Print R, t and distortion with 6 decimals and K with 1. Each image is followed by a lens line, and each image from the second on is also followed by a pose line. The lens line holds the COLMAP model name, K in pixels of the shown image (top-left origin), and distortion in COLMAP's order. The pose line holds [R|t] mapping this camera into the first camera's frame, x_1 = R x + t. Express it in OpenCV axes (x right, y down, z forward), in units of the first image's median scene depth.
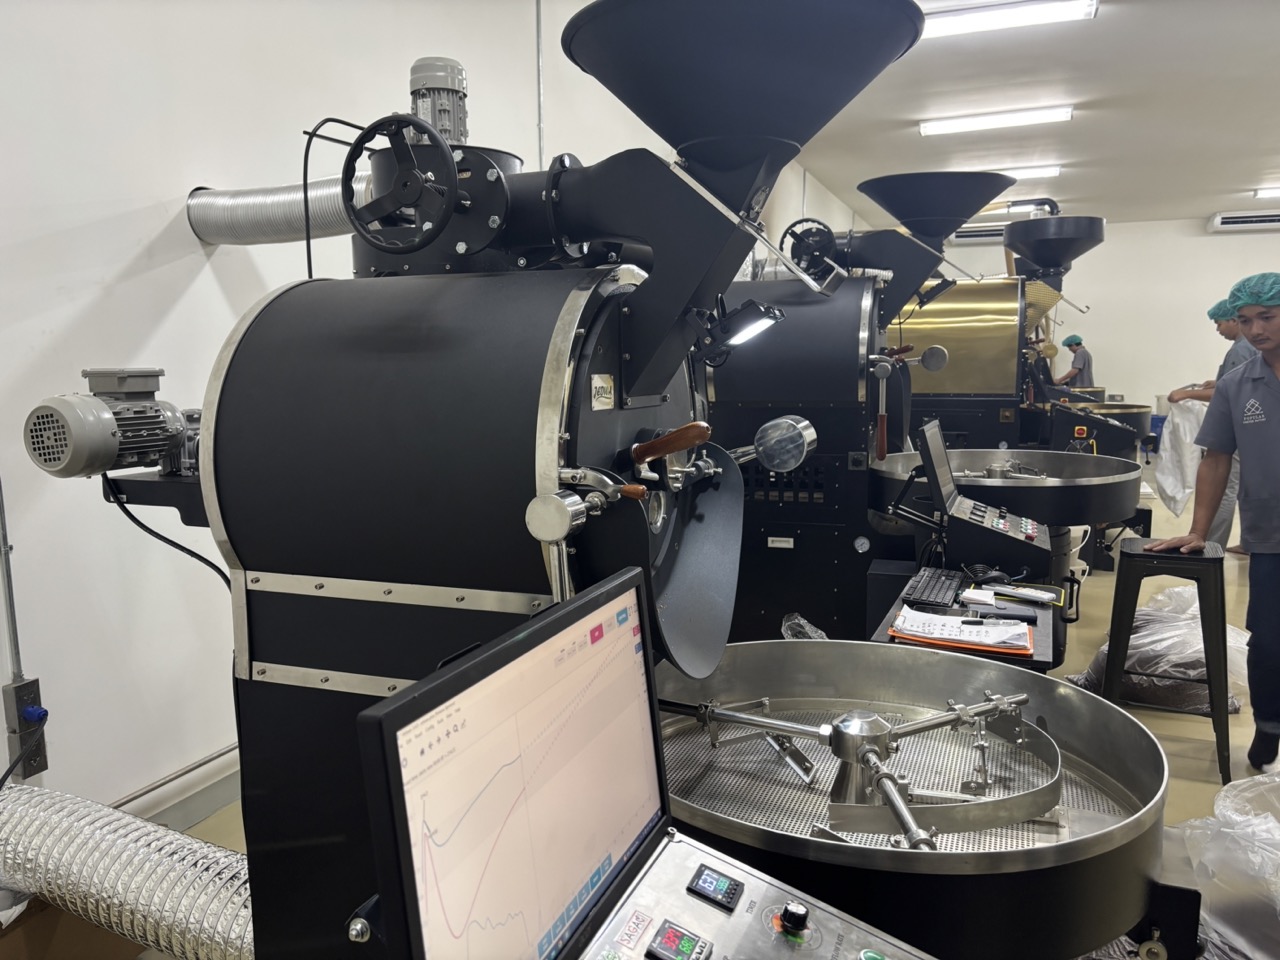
lens RADIAL K [[978.1, 0, 648.3], [0, 978.1, 493.7], [0, 0, 1]] dist [0.052801, -0.062691]
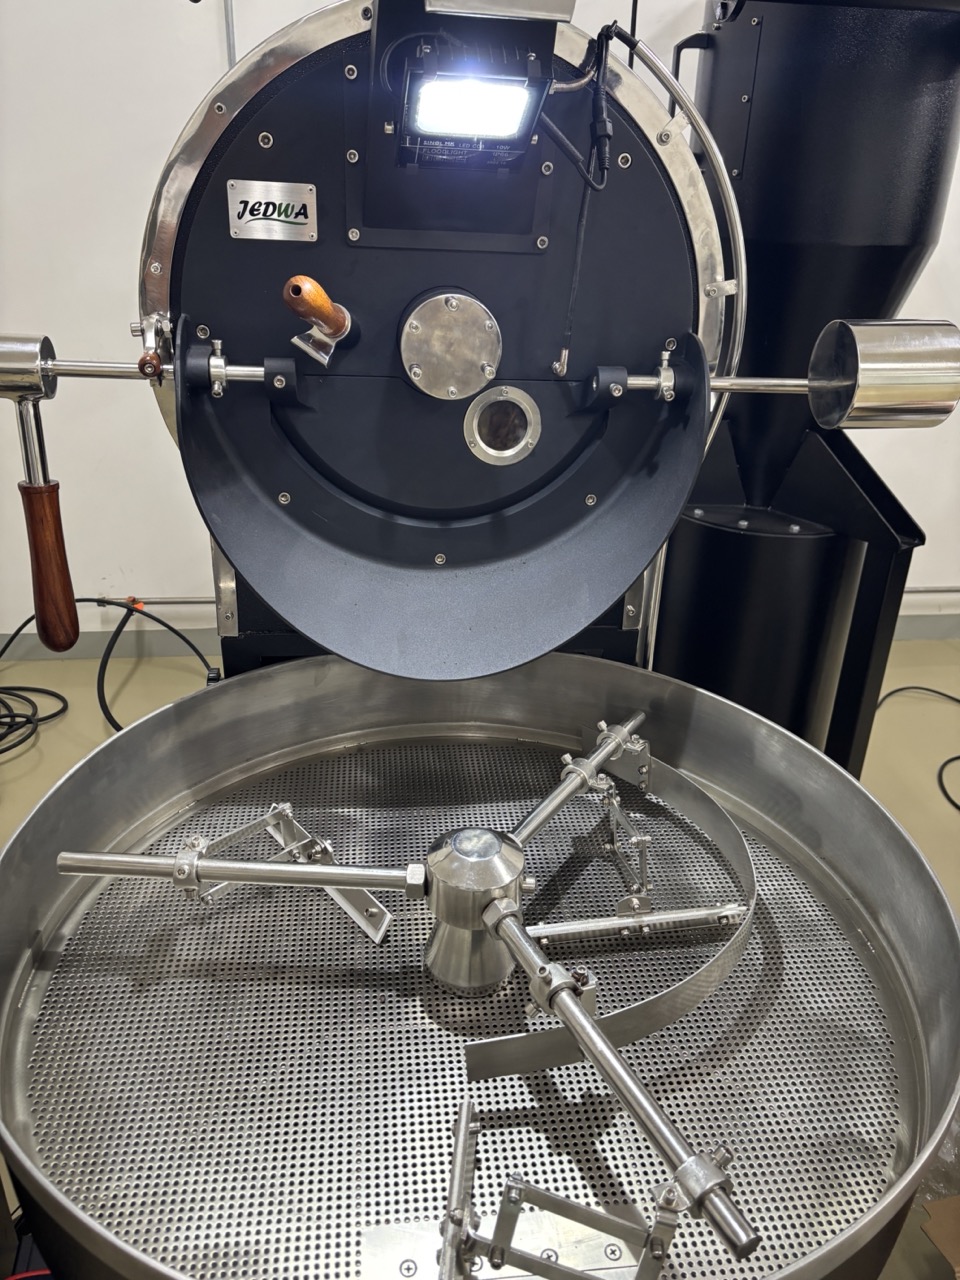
lens RADIAL K [[978.1, 0, 481.8], [0, 978.1, 649.7], [0, 0, 1]] dist [0.052801, -0.062691]
pose [[0.468143, 0.416745, -0.779208, 0.594517], [-0.161881, 0.907327, 0.388010, -0.103398], [0.868698, -0.055505, 0.492222, 0.685065]]
